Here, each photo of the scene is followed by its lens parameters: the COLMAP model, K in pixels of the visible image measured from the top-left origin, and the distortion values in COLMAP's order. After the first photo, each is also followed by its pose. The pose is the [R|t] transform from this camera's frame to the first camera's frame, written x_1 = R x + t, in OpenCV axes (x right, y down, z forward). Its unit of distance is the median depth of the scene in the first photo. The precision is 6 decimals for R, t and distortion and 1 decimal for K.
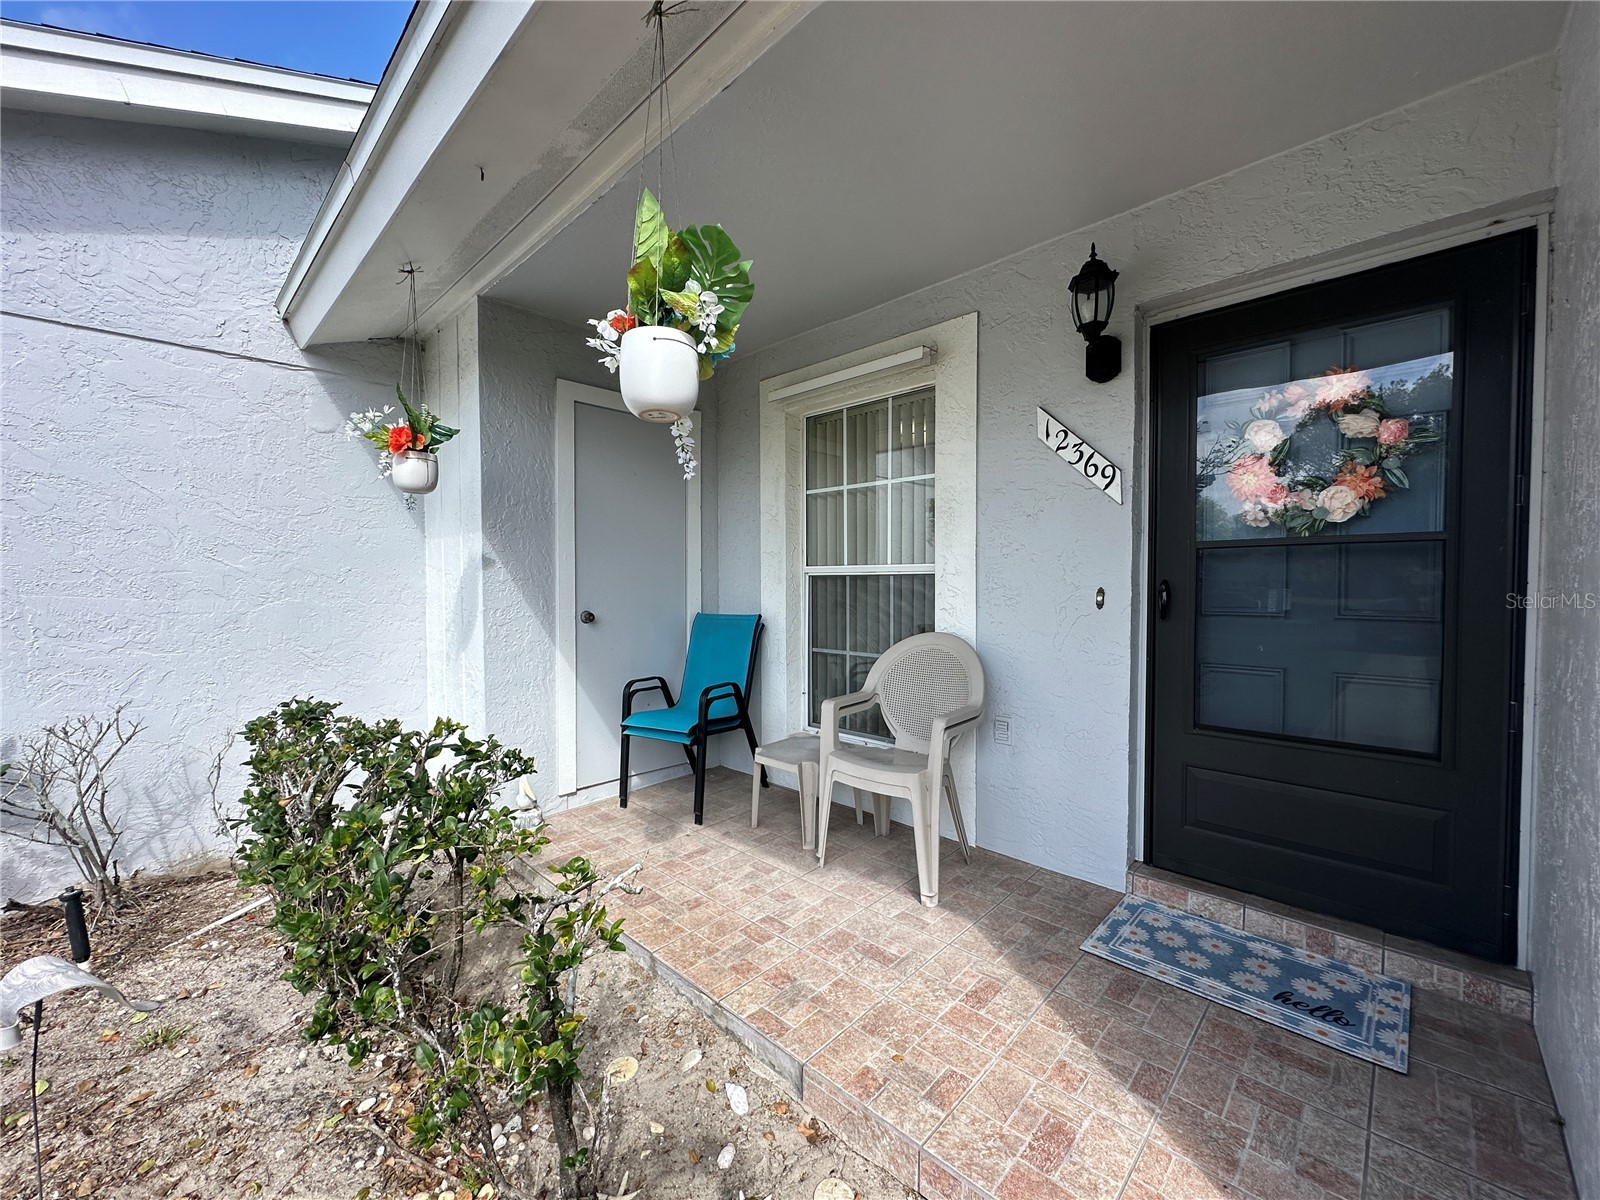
lens RADIAL K [[640.0, 0, 799.0], [0, 640.0, 602.1], [0, 0, 1]] dist [-0.001659, 0.000060]
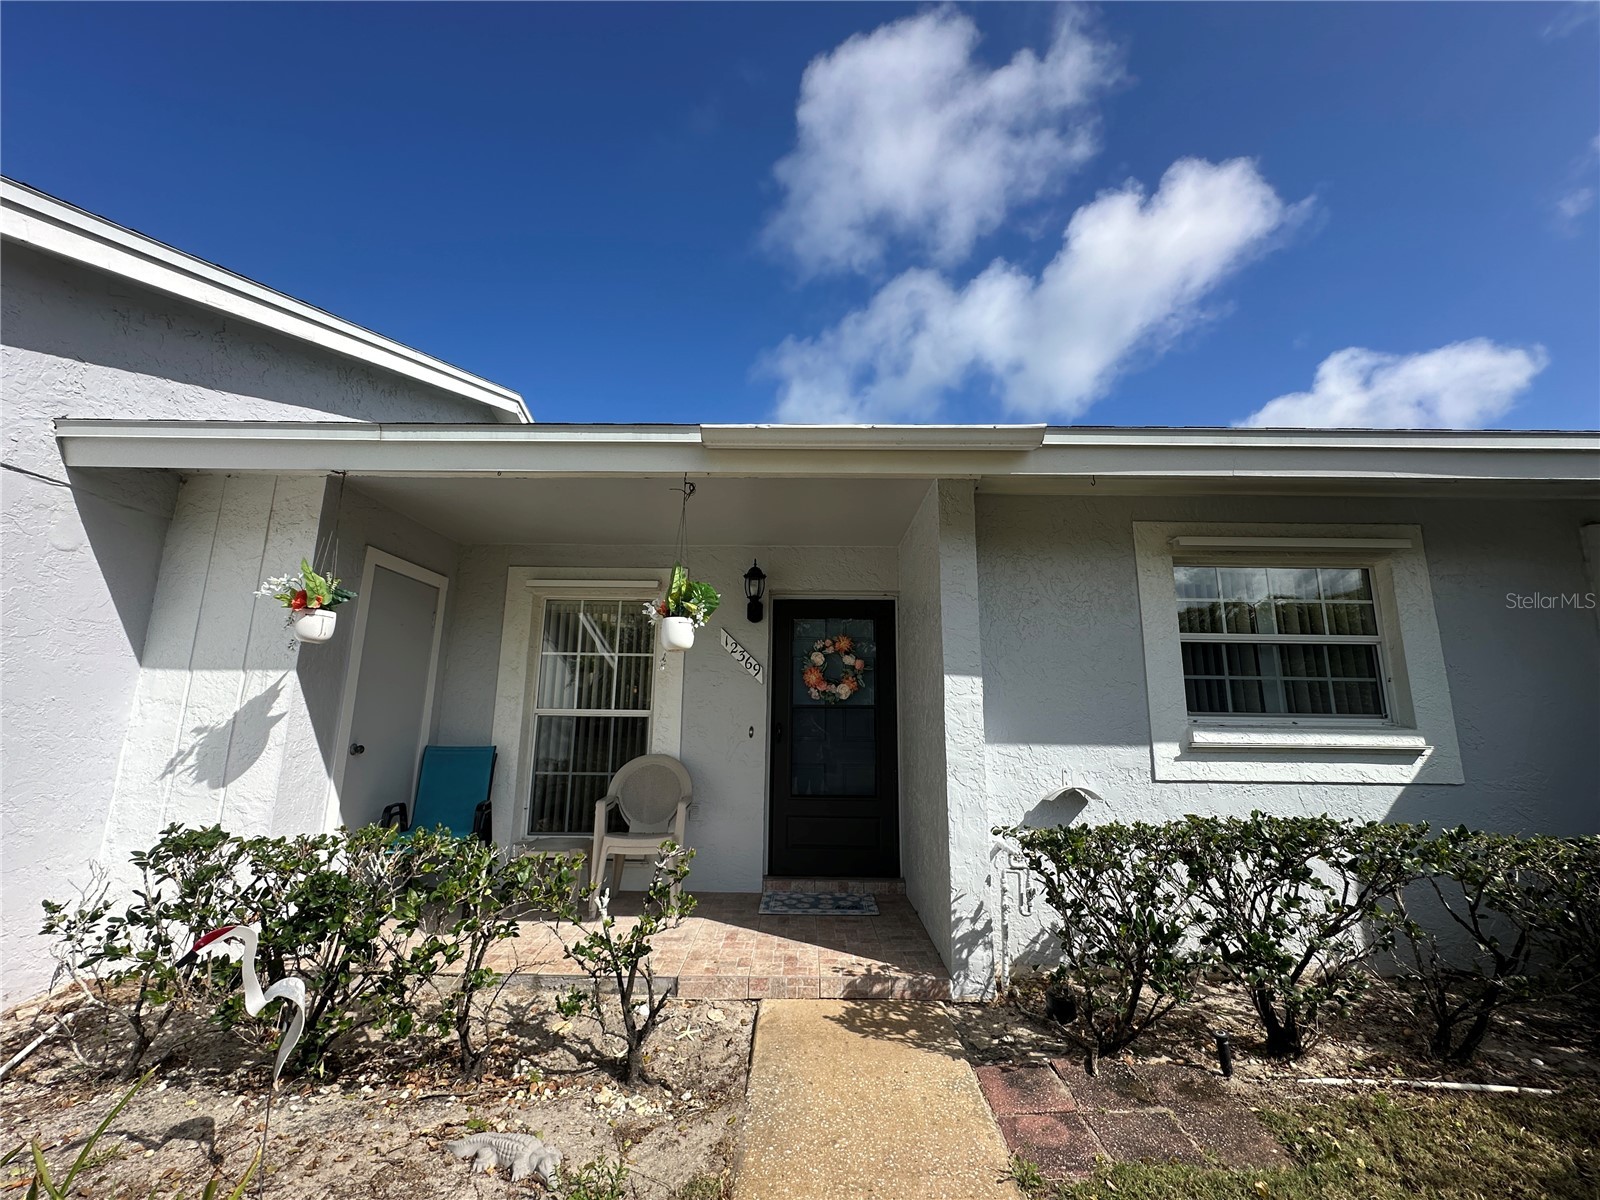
lens RADIAL K [[640.0, 0, 802.0], [0, 640.0, 602.3], [0, 0, 1]] dist [-0.001659, 0.000060]
pose [[0.719967, 0.140176, 0.679705, -0.796955], [0.007045, 0.977863, -0.209127, 0.016208], [-0.693973, 0.155354, 0.703041, -0.531373]]
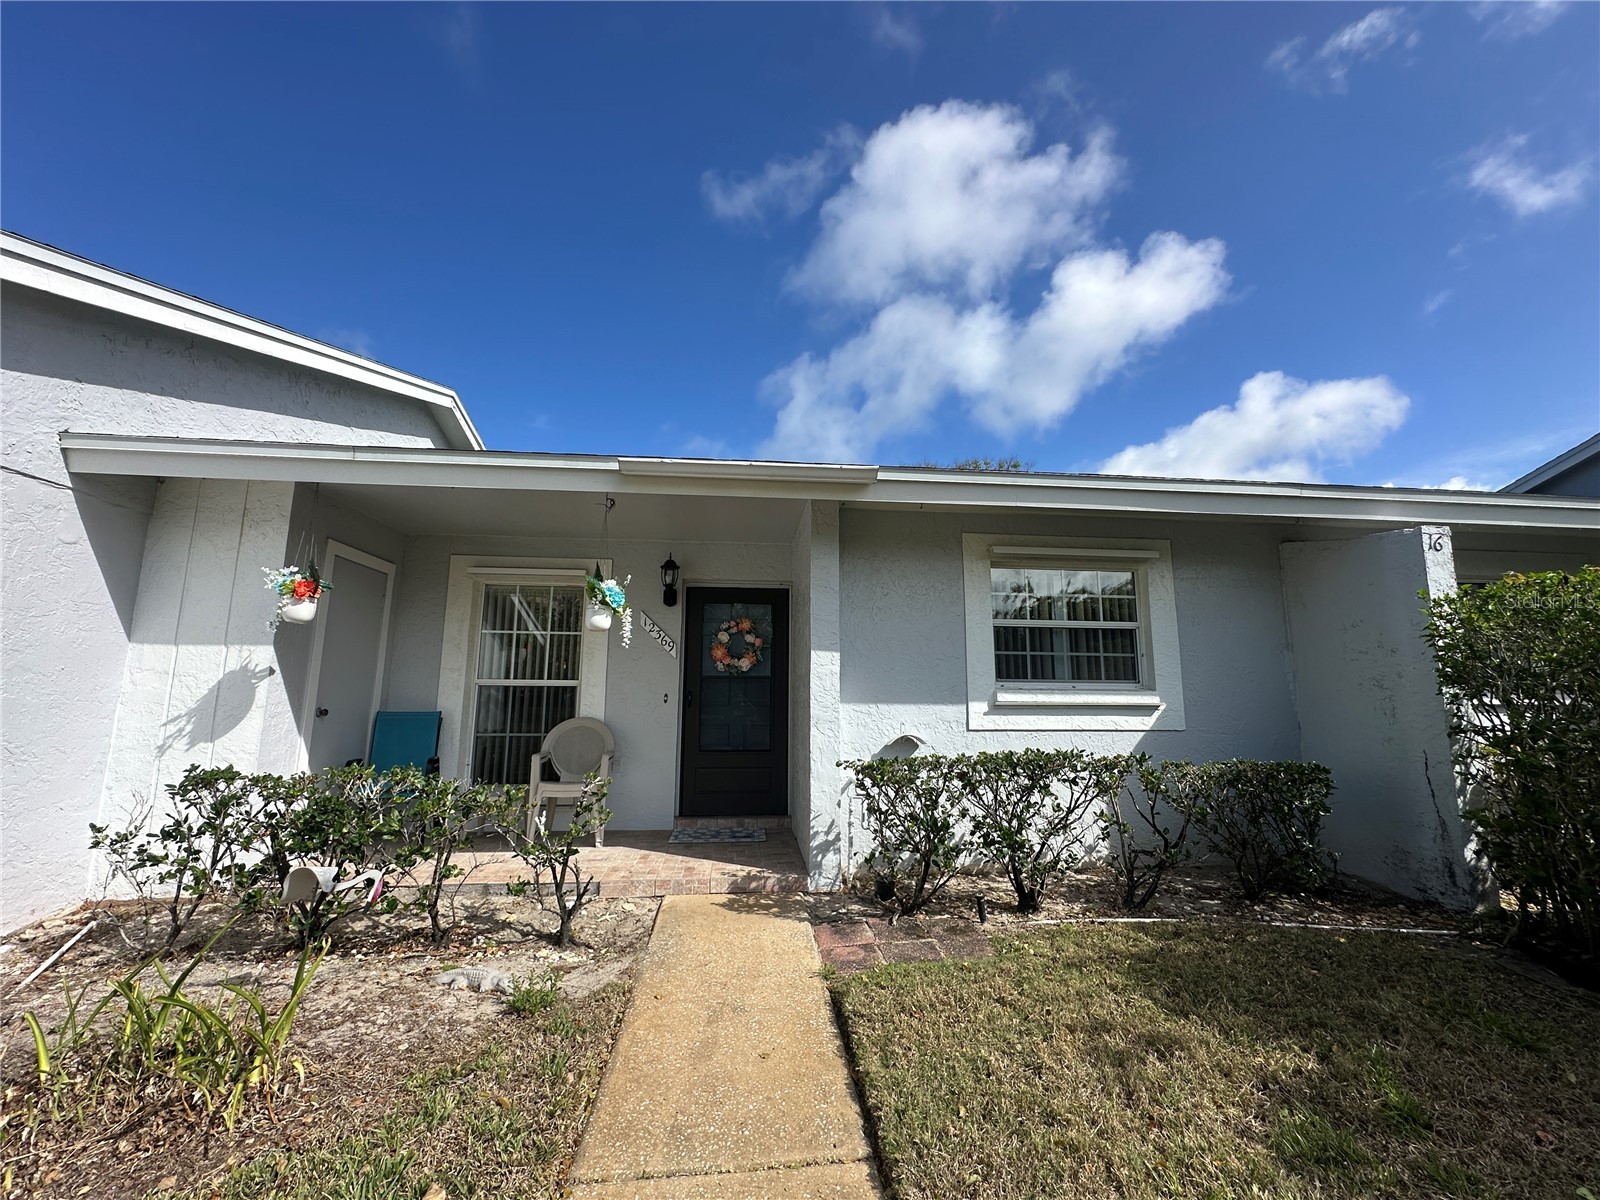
lens RADIAL K [[640.0, 0, 802.4], [0, 640.0, 603.5], [0, 0, 1]] dist [-0.001659, 0.000060]
pose [[0.645510, 0.122071, 0.753934, -1.003330], [0.014928, 0.984939, -0.172254, 0.062783], [-0.763606, 0.122447, 0.633966, -0.888579]]
